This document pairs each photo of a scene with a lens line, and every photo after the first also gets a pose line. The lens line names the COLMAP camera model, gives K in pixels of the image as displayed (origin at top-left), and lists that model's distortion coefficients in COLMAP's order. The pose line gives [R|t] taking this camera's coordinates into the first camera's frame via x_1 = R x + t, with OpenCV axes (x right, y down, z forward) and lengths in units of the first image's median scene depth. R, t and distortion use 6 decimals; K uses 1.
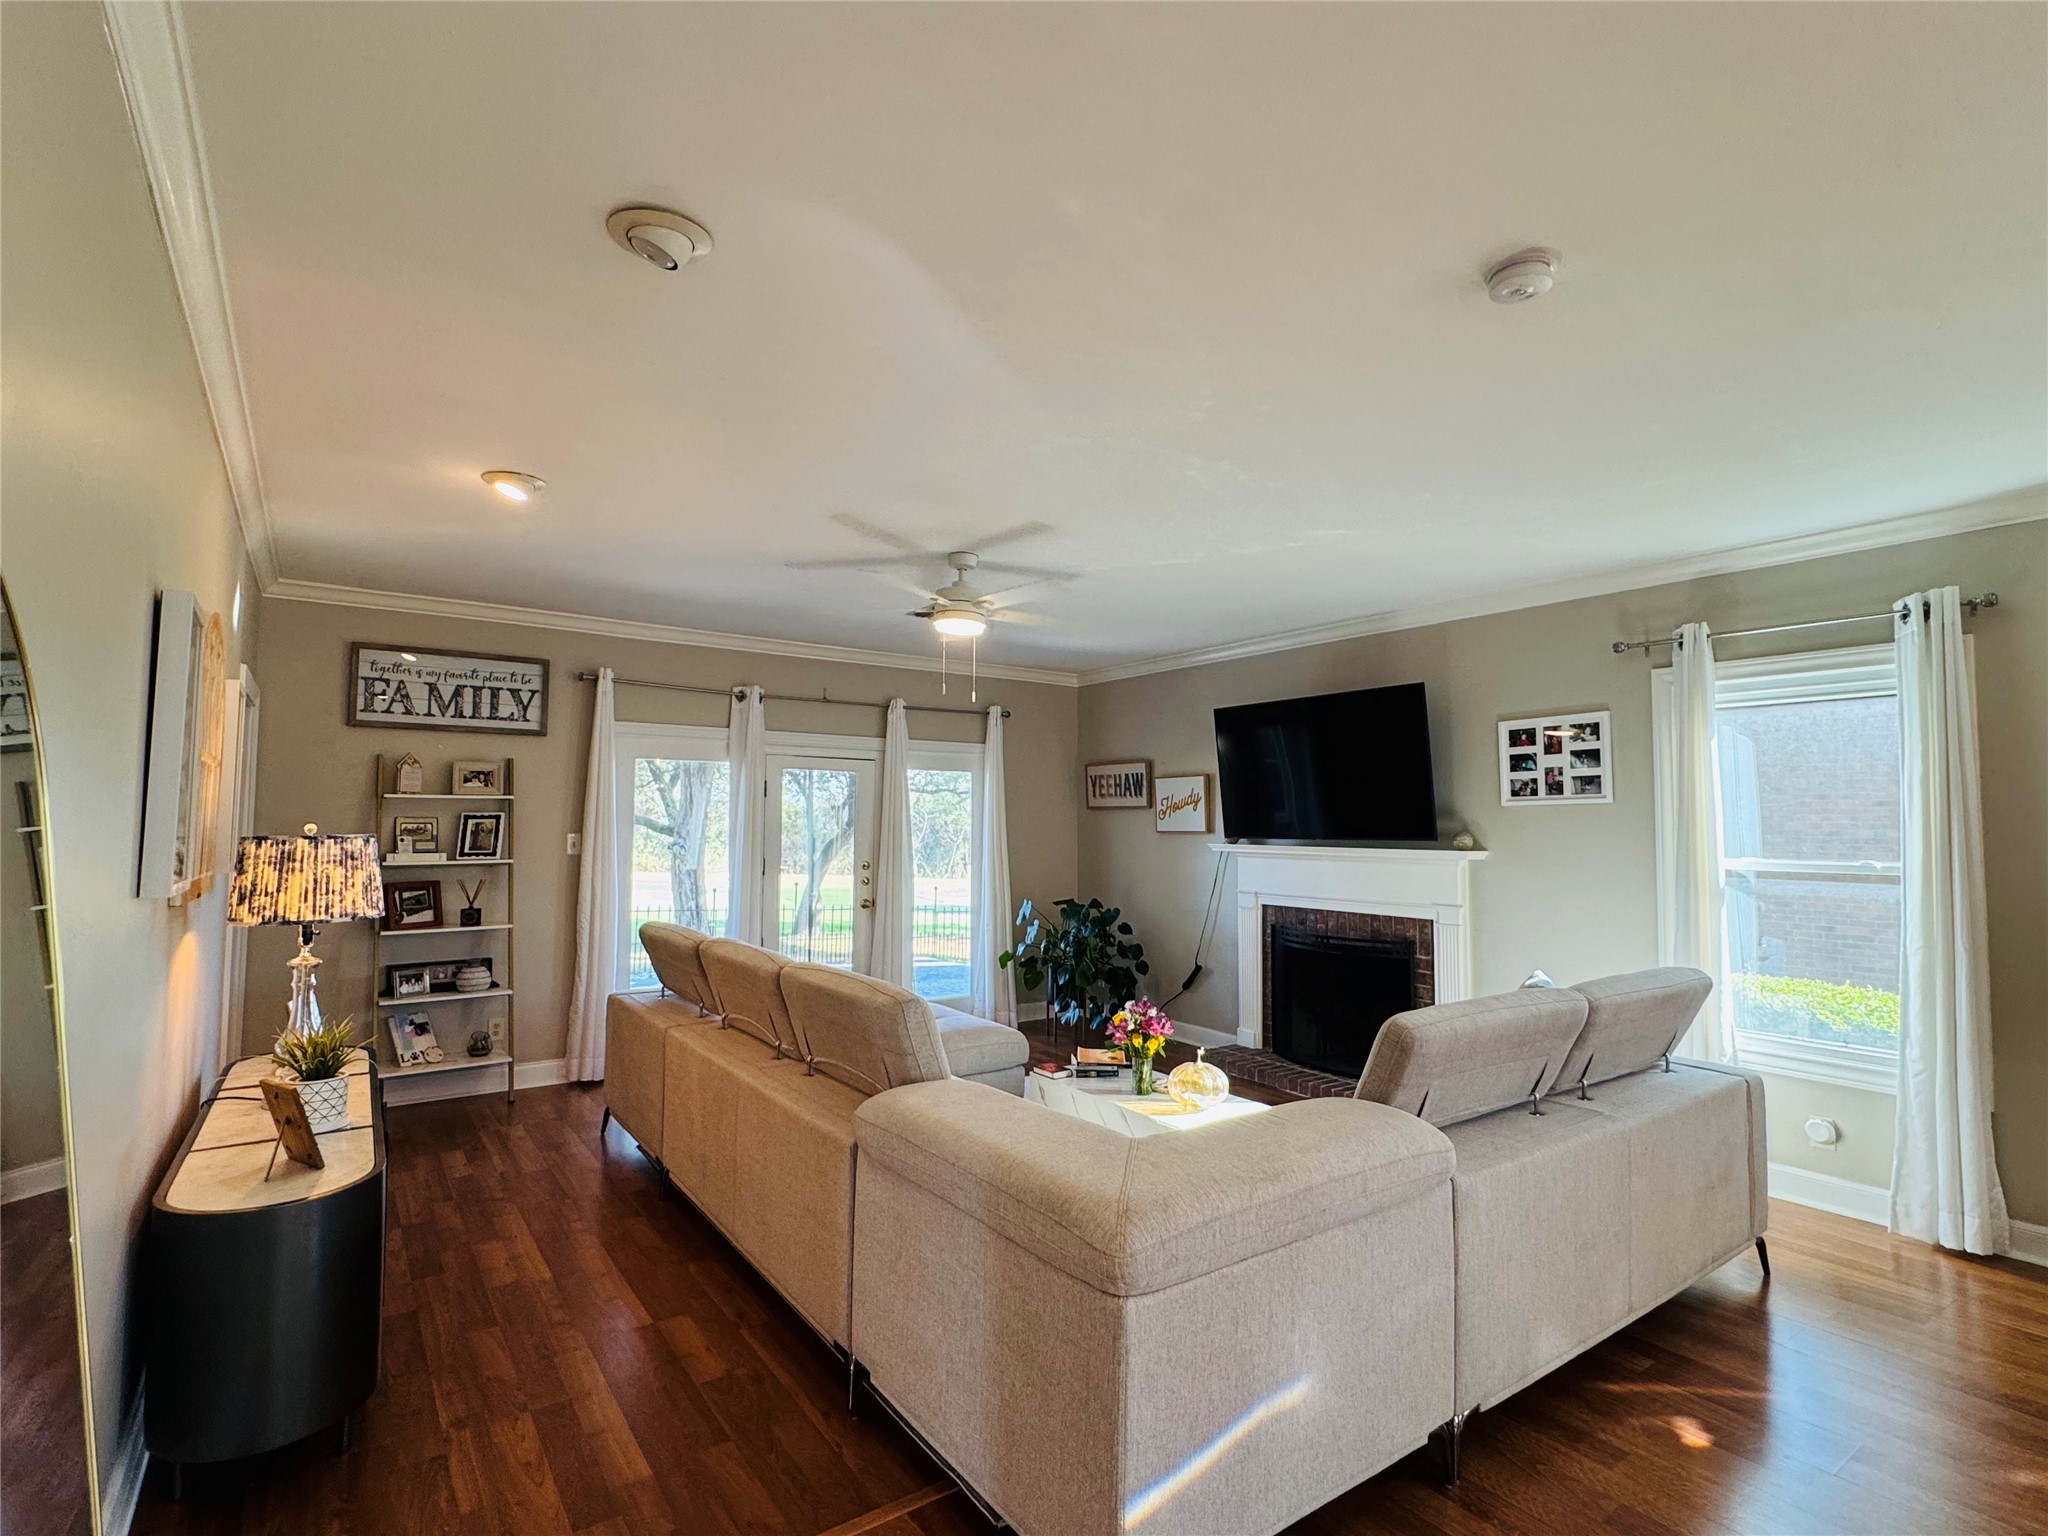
lens RADIAL K [[987.9, 0, 1015.6], [0, 987.9, 762.3], [0, 0, 1]] dist [-0.001649, -0.000281]
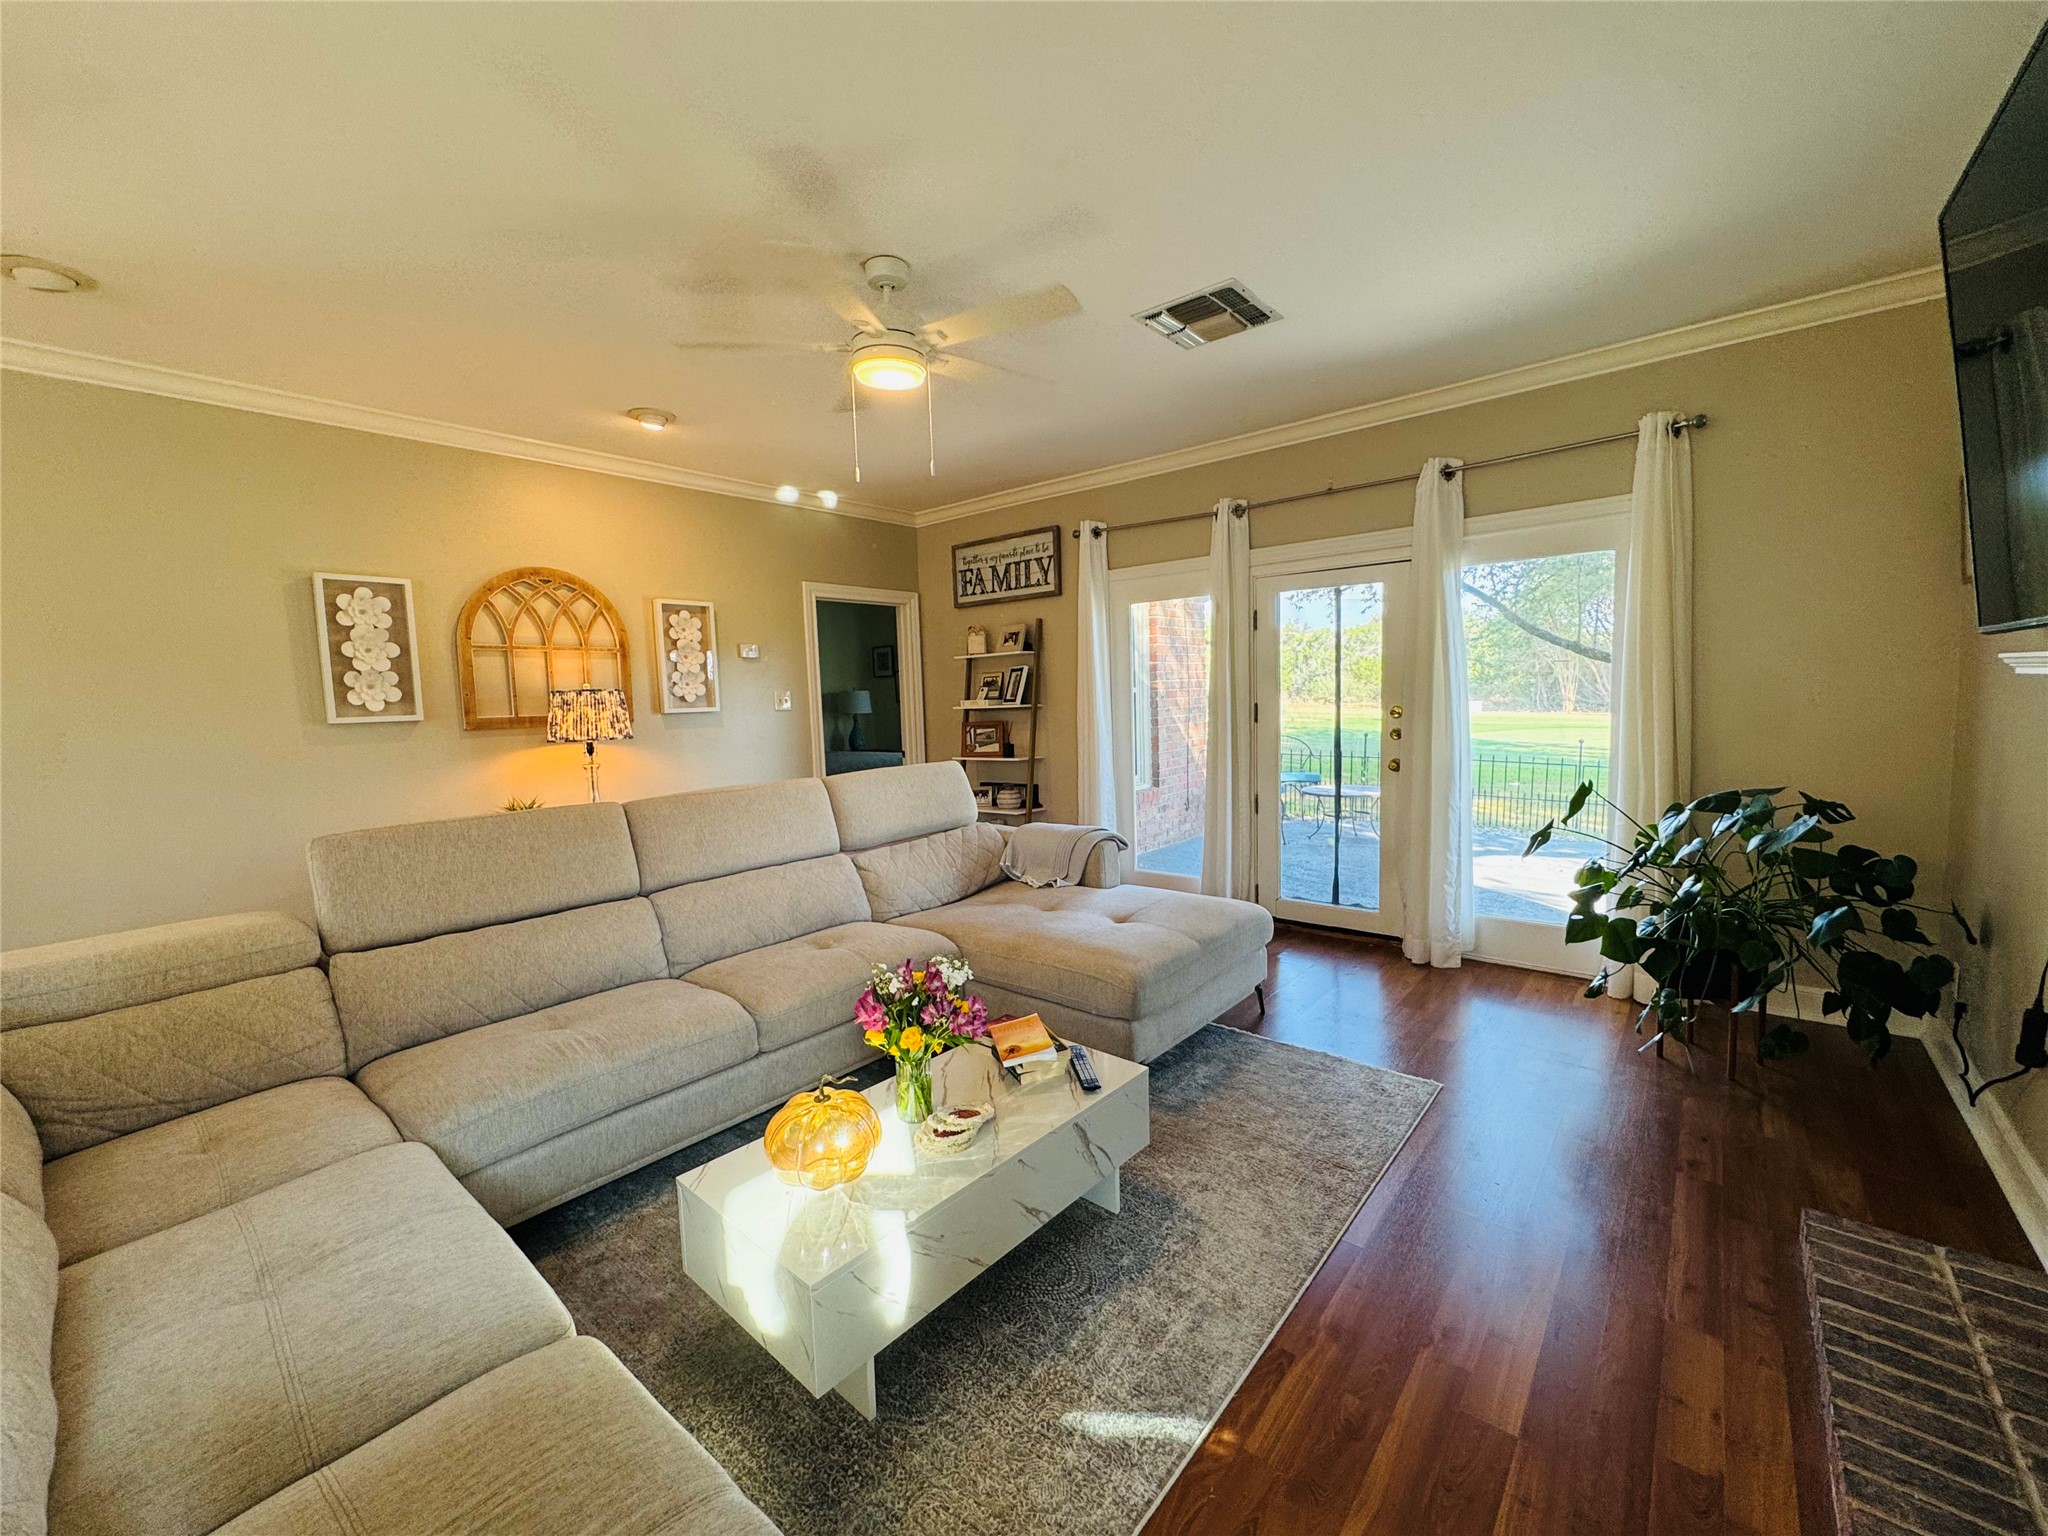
lens RADIAL K [[820.7, 0, 1021.9], [0, 820.7, 767.5], [0, 0, 1]] dist [-0.009632, 0.002303]
pose [[0.259003, 0.071259, -0.963244, 0.451570], [0.095042, 0.990555, 0.098835, 0.075760], [0.961189, -0.117147, 0.249784, 0.742878]]
